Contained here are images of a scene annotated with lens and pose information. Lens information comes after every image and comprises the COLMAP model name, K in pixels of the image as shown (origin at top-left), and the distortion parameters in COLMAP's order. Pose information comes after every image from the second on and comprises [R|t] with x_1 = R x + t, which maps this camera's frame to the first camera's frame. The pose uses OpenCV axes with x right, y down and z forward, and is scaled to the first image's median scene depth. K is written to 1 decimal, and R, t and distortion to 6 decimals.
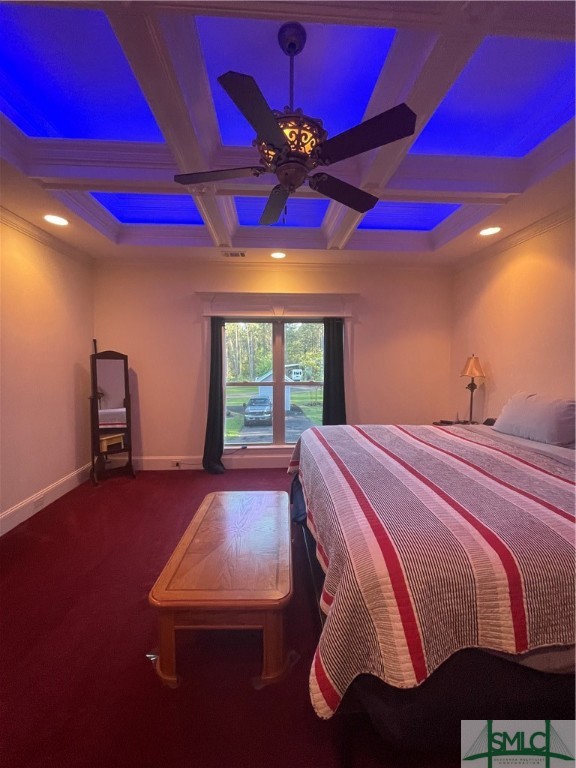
lens RADIAL K [[314.3, 0, 285.1], [0, 314.3, 382.5], [0, 0, 1]] dist [0.000647, 0.000043]
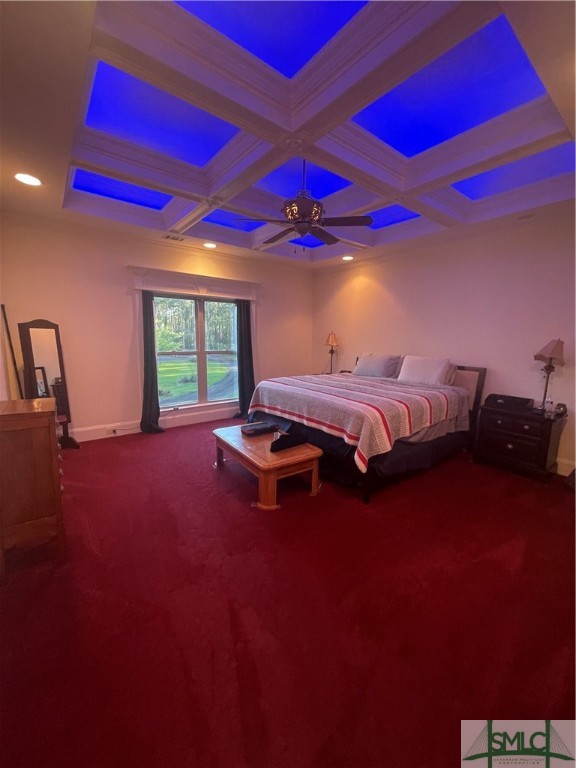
lens RADIAL K [[314.3, 0, 288.2], [0, 314.3, 382.6], [0, 0, 1]] dist [0.000647, 0.000043]
pose [[0.822537, -0.069006, 0.564510, -0.481035], [0.022815, 0.995816, 0.088485, 0.021280], [-0.568254, -0.059903, 0.820670, -0.193209]]
